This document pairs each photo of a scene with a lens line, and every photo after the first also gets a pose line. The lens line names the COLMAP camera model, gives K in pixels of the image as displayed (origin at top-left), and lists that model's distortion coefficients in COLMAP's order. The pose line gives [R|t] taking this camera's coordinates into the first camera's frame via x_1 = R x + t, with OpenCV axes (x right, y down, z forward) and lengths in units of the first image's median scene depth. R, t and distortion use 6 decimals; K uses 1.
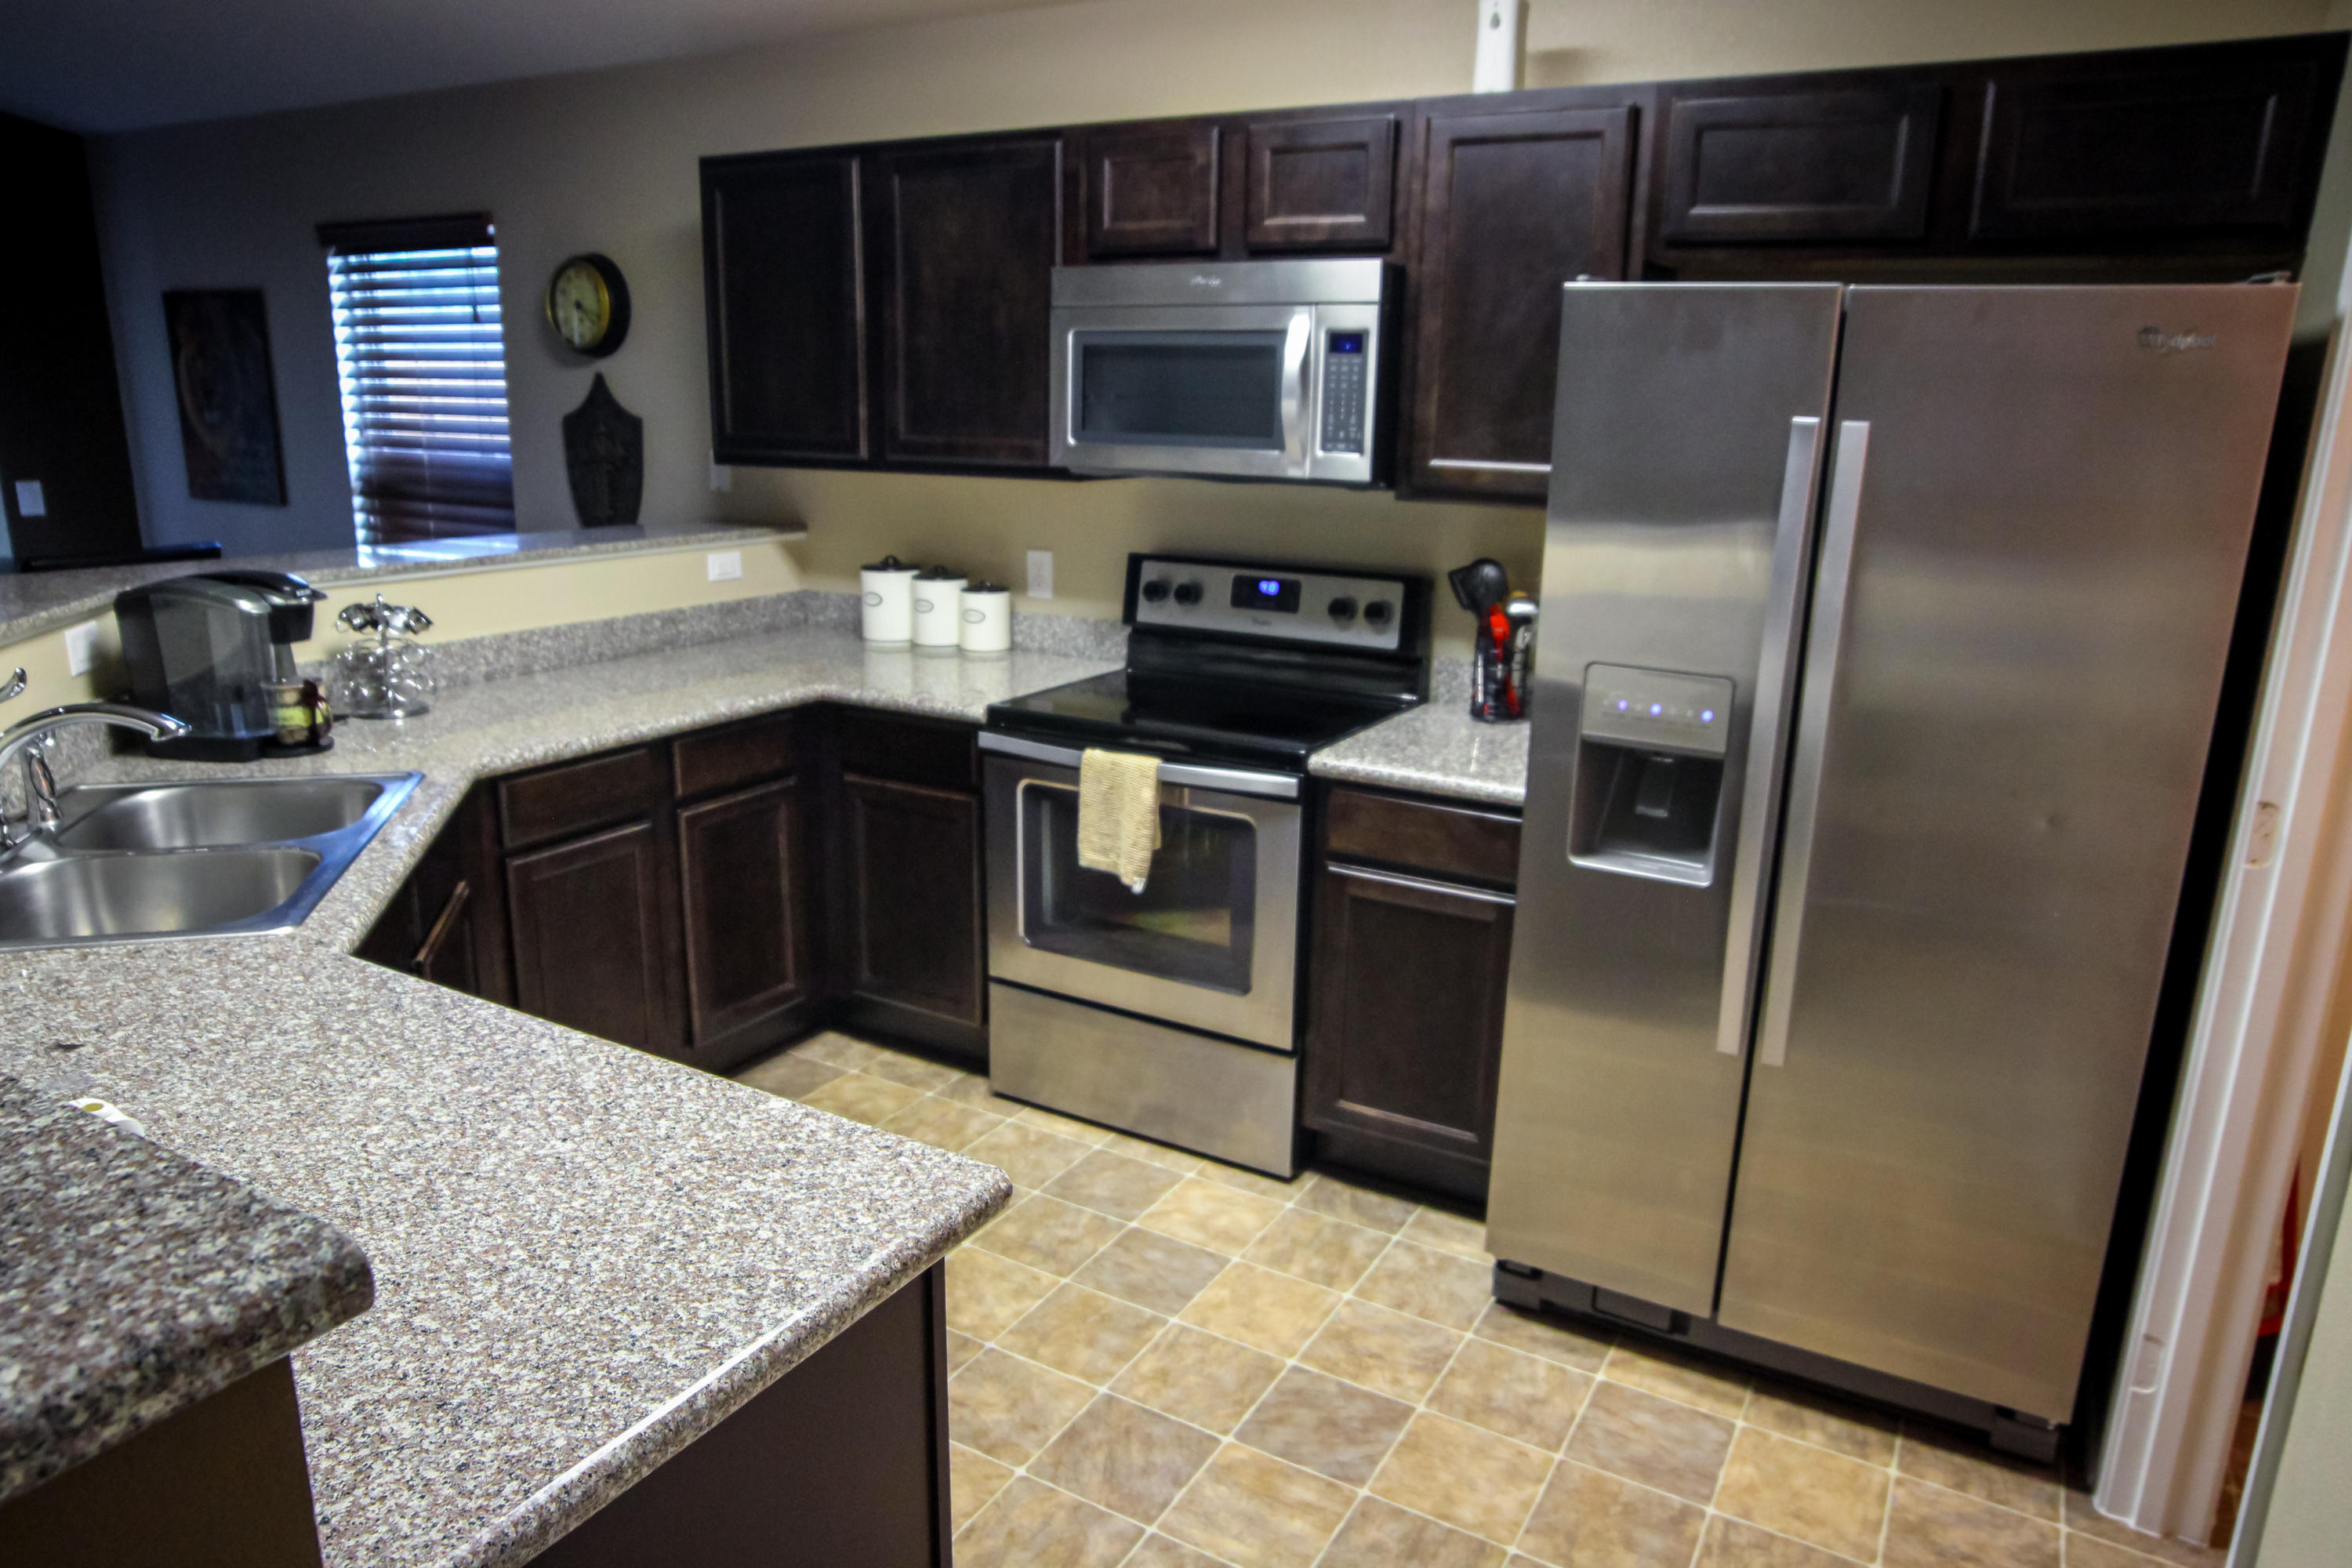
lens RADIAL K [[1497.3, 0, 1183.2], [0, 1497.3, 787.5], [0, 0, 1]] dist [-0.042612, 0.018177]
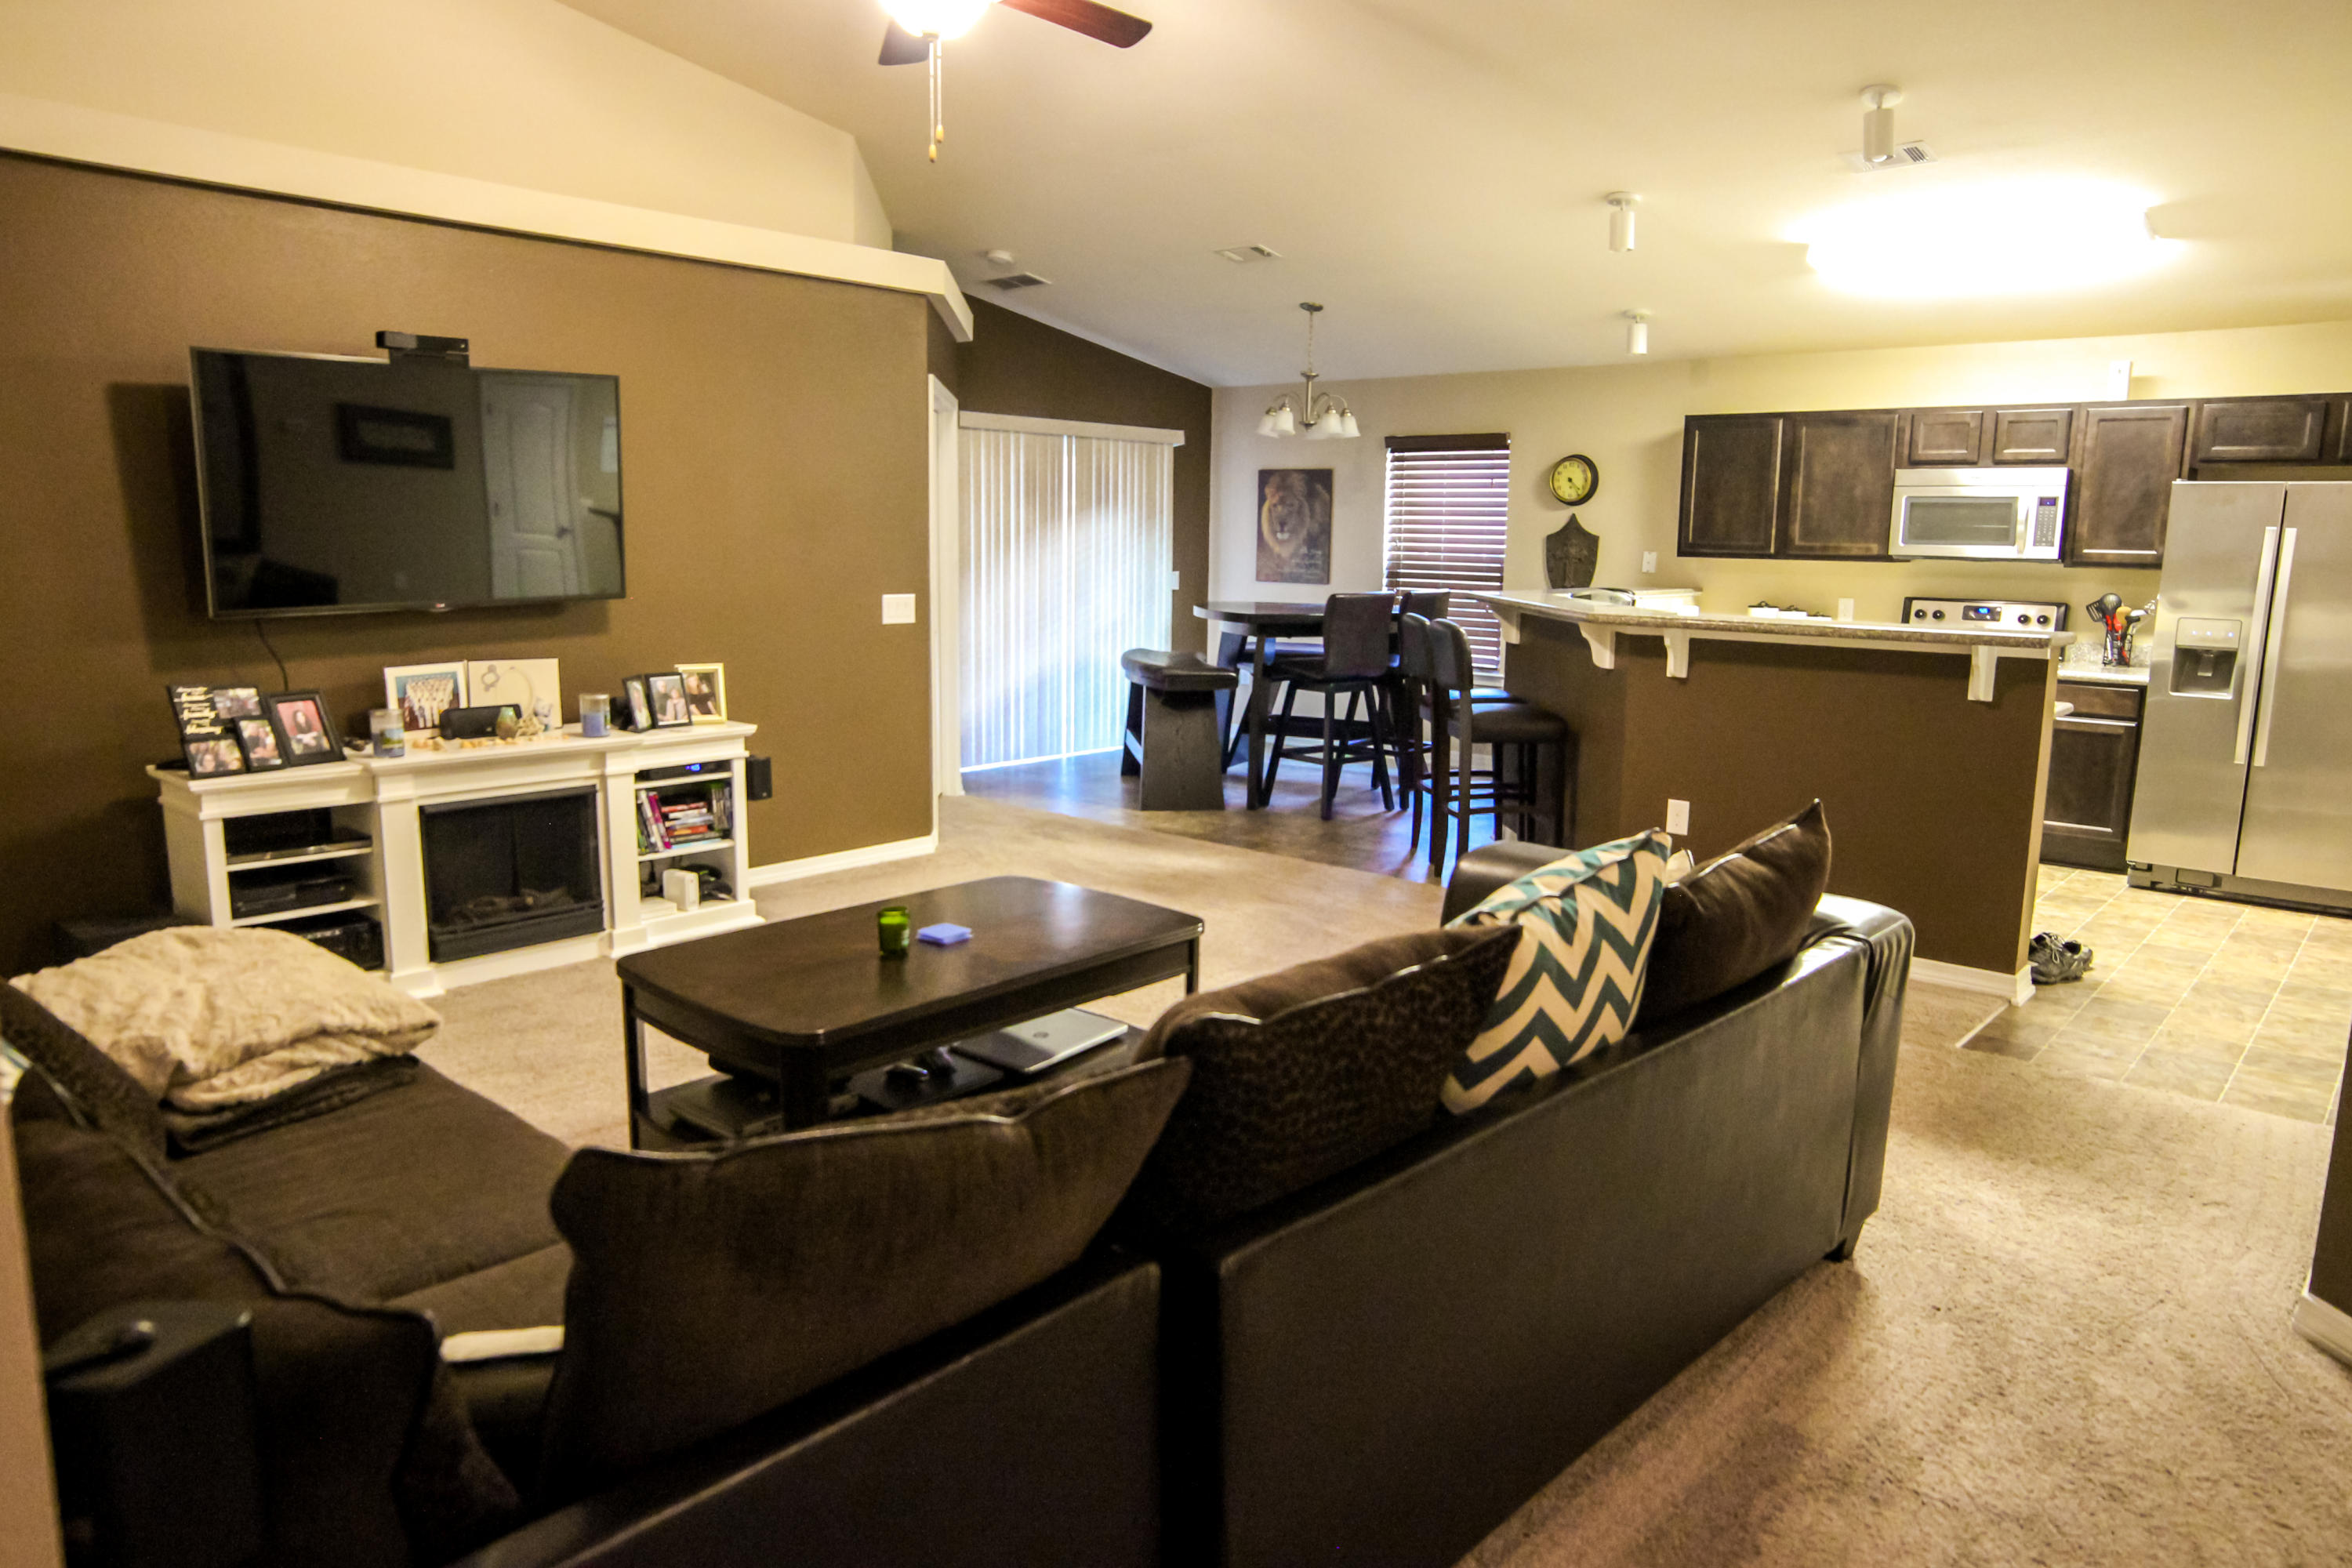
lens RADIAL K [[1497.3, 0, 1163.6], [0, 1497.3, 788.2], [0, 0, 1]] dist [-0.042612, 0.018177]
pose [[0.976659, 0.032990, -0.212246, -0.746565], [-0.052283, 0.994928, -0.085934, 0.429990], [0.208334, 0.095025, 0.973431, -1.533283]]
